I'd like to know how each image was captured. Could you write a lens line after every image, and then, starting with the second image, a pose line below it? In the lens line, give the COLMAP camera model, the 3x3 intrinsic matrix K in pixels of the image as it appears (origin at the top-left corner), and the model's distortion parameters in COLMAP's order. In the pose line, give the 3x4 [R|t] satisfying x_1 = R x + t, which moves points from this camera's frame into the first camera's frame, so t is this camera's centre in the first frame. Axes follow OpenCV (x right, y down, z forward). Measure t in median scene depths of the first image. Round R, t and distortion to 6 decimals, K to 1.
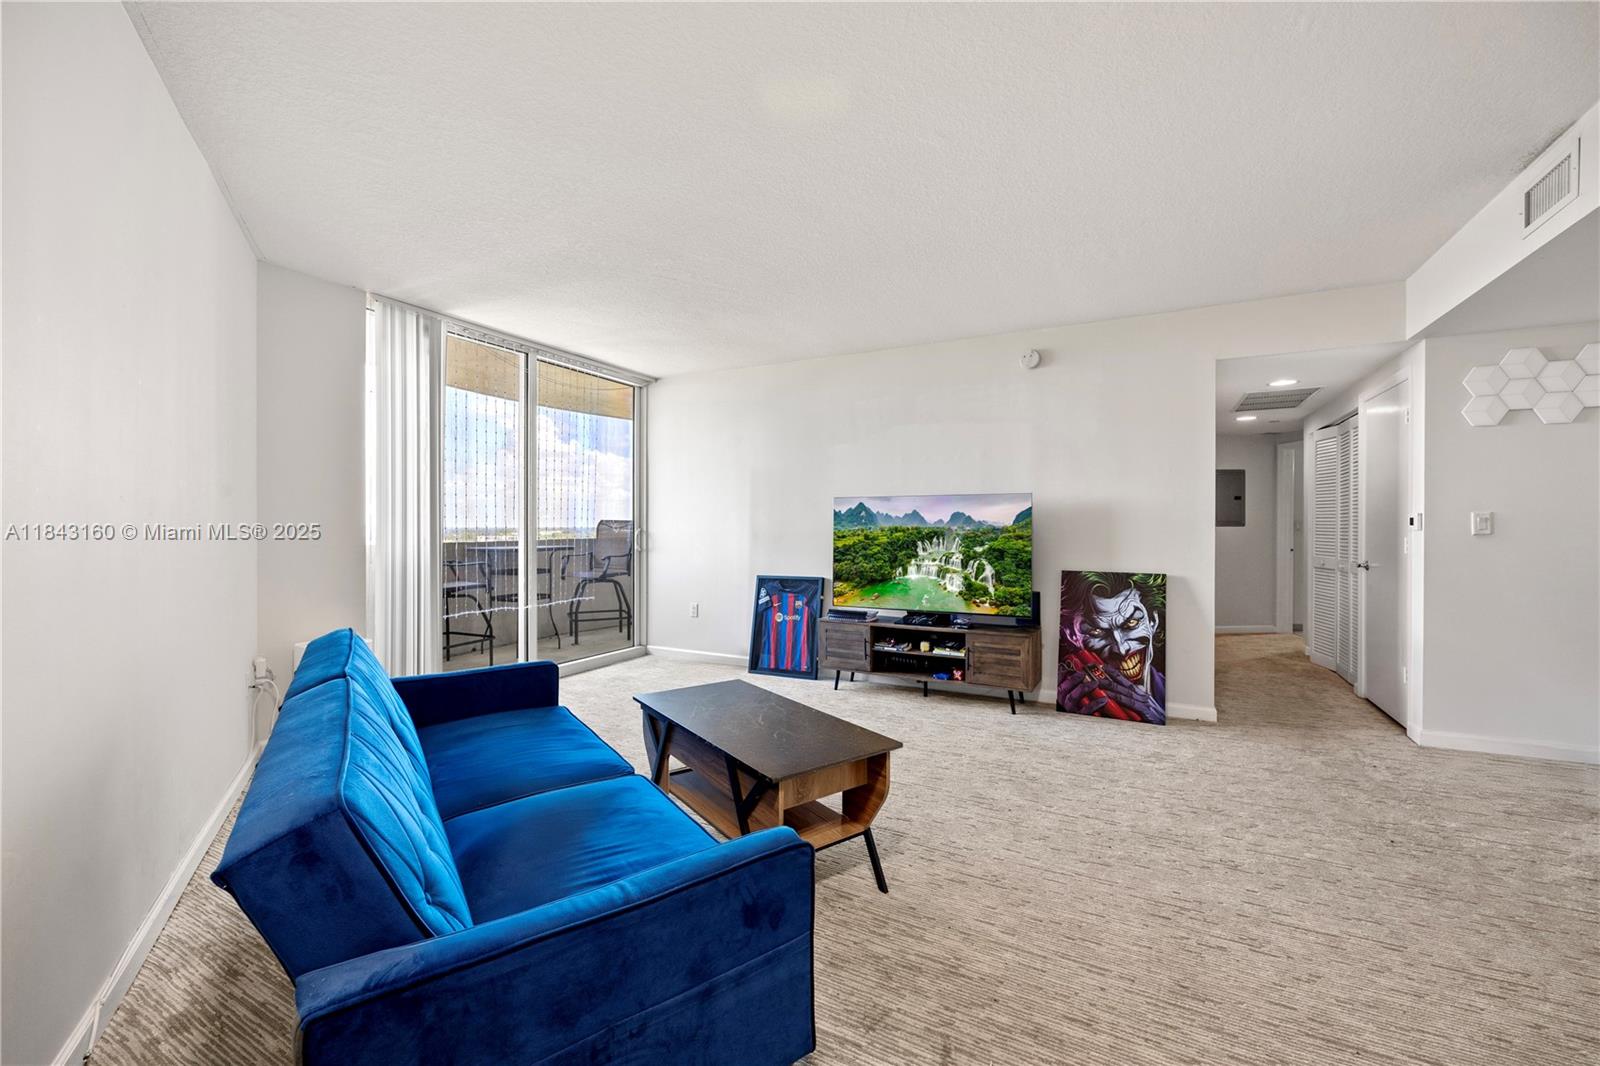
lens RADIAL K [[649.9, 0, 806.2], [0, 649.9, 528.7], [0, 0, 1]] dist [-0.006336, 0.001752]
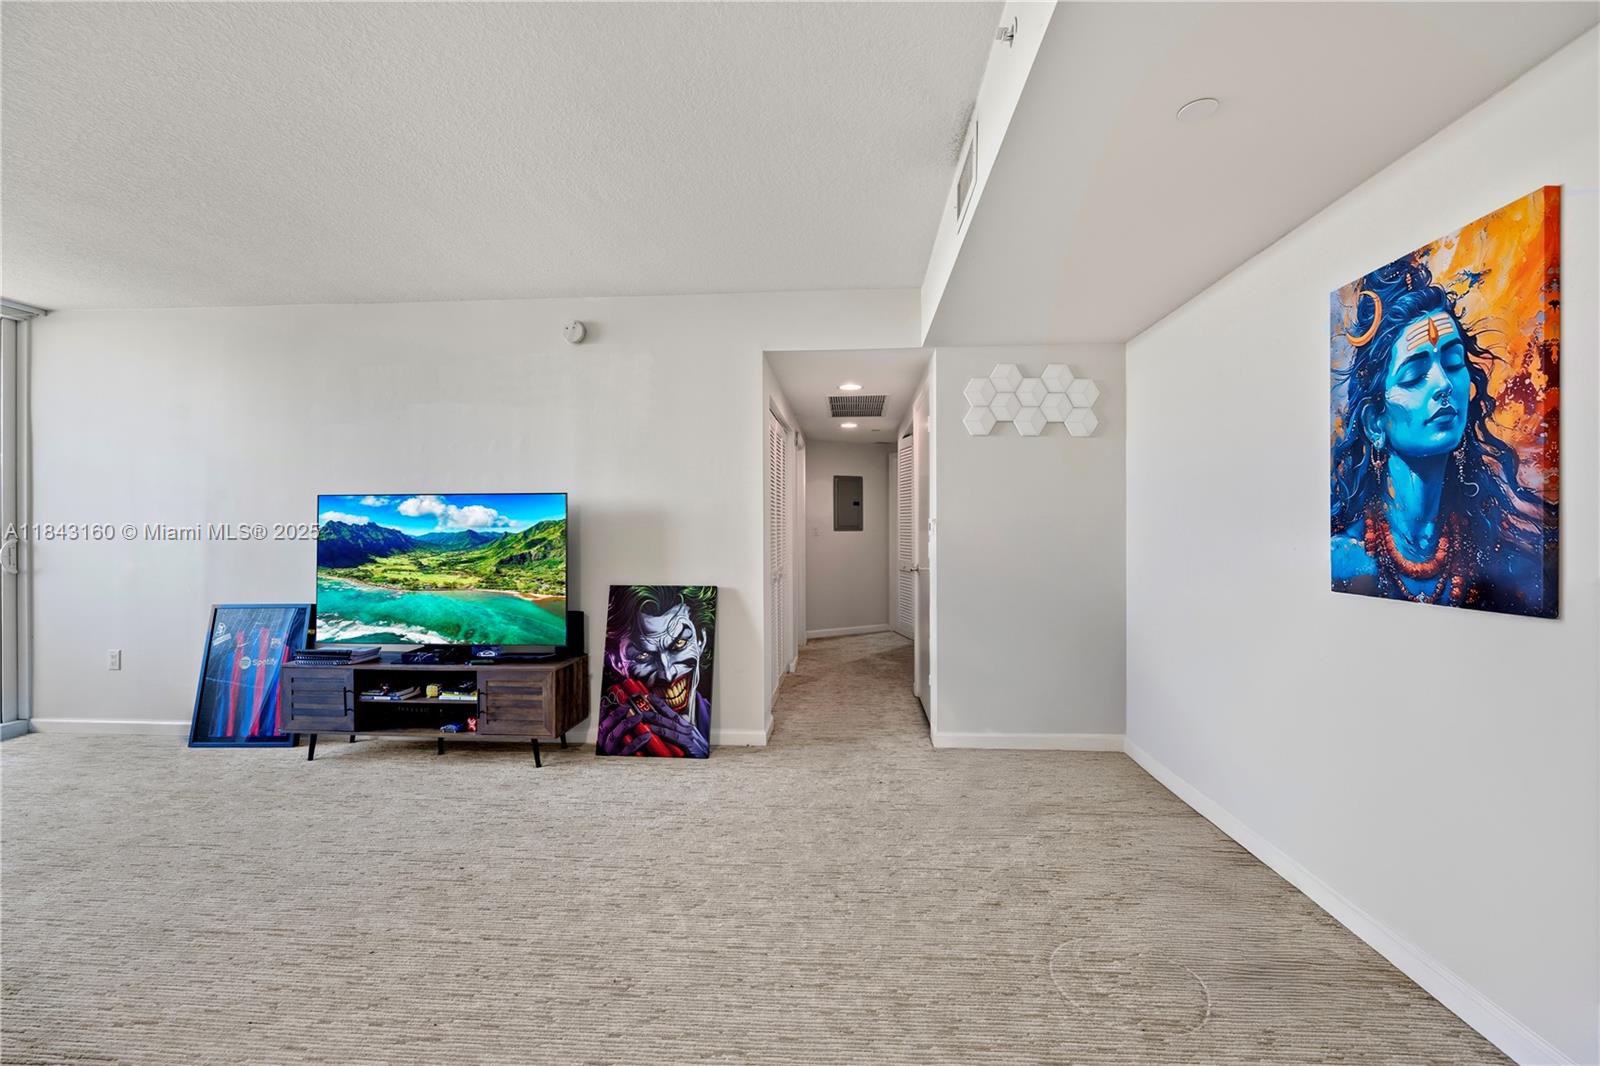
lens RADIAL K [[649.9, 0, 820.7], [0, 649.9, 532.0], [0, 0, 1]] dist [-0.006336, 0.001752]
pose [[0.911356, -0.005867, 0.411577, 0.291348], [0.006122, 0.999981, 0.000699, -0.004082], [-0.411574, 0.001882, 0.911375, 0.114189]]
